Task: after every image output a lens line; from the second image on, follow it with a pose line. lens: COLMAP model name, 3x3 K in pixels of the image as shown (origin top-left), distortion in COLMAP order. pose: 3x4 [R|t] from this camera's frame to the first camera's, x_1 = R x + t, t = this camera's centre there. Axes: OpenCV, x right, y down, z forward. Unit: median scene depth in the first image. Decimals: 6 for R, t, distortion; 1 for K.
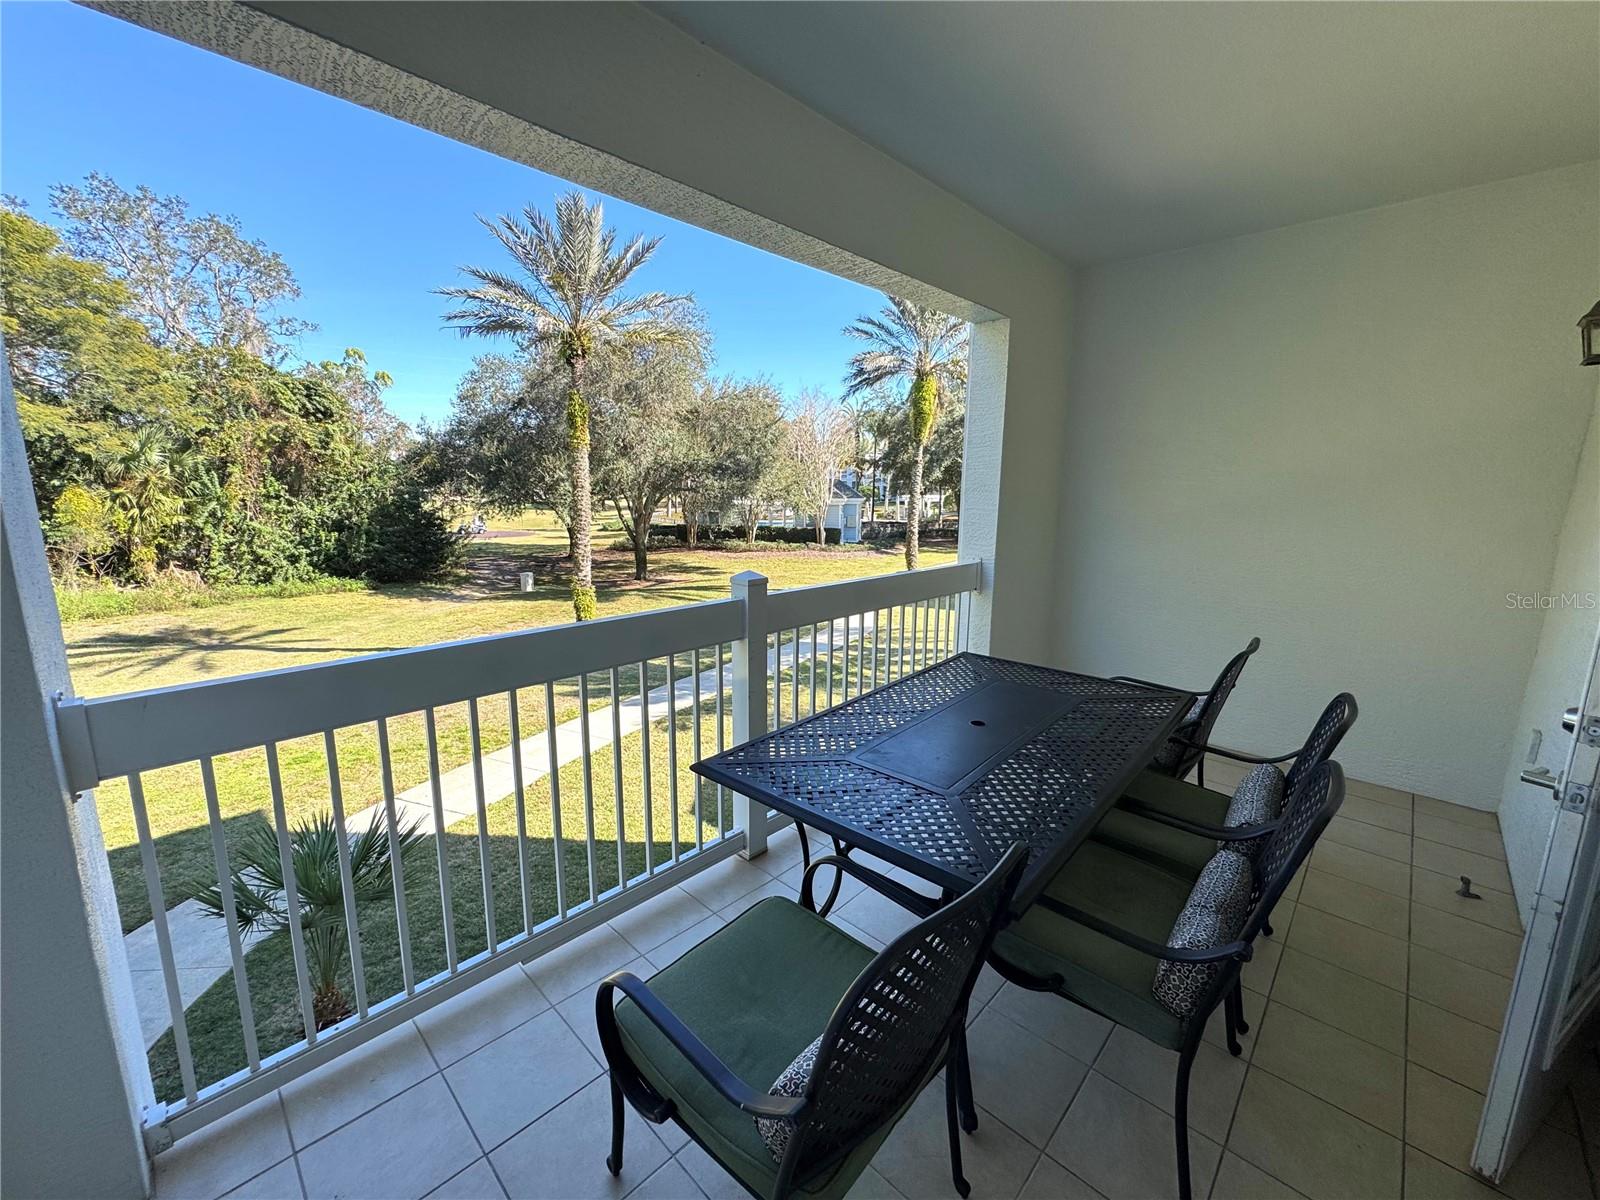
lens RADIAL K [[634.0, 0, 801.5], [0, 634.0, 596.1], [0, 0, 1]] dist [-0.001504, 0.000311]
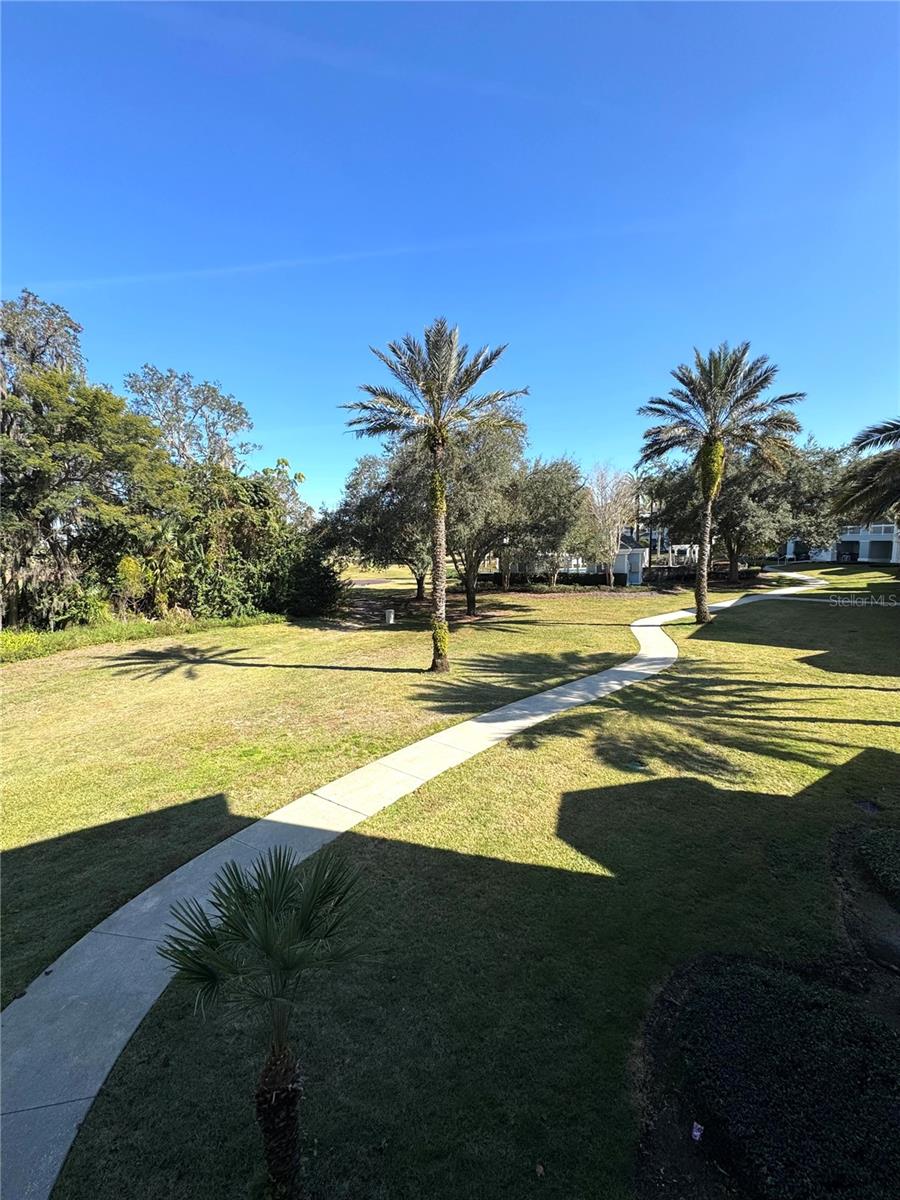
lens RADIAL K [[475.5, 0, 455.2], [0, 475.5, 600.8], [0, 0, 1]] dist [-0.001504, 0.000311]
pose [[0.968247, -0.004420, -0.249956, -0.047000], [-0.008765, 0.998629, -0.051610, -0.005544], [0.249841, 0.052162, 0.966881, 0.050489]]
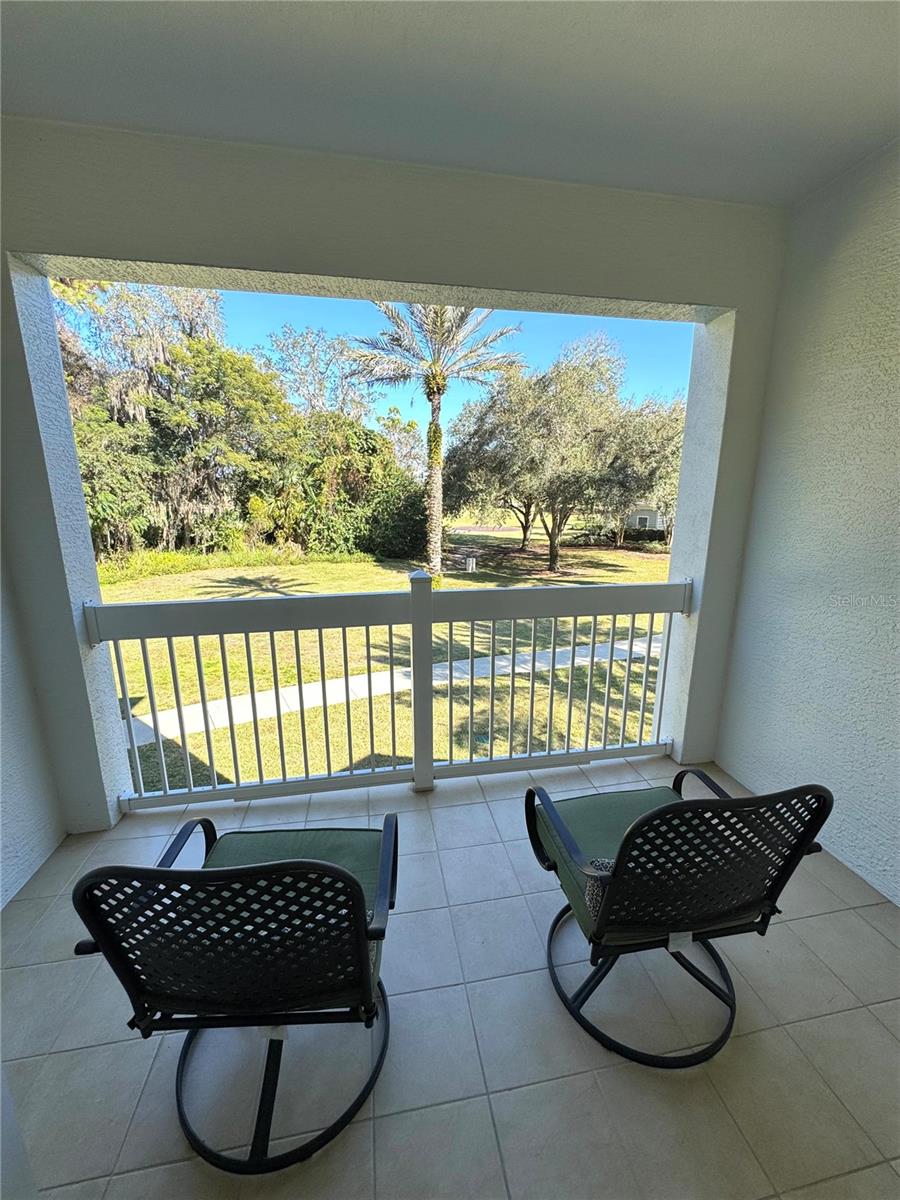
lens RADIAL K [[475.5, 0, 454.8], [0, 475.5, 595.3], [0, 0, 1]] dist [-0.001504, 0.000311]
pose [[0.812149, 0.119368, -0.571109, 0.158503], [-0.096889, 0.992849, 0.069734, -0.030004], [0.575349, -0.001301, 0.817907, 0.149384]]
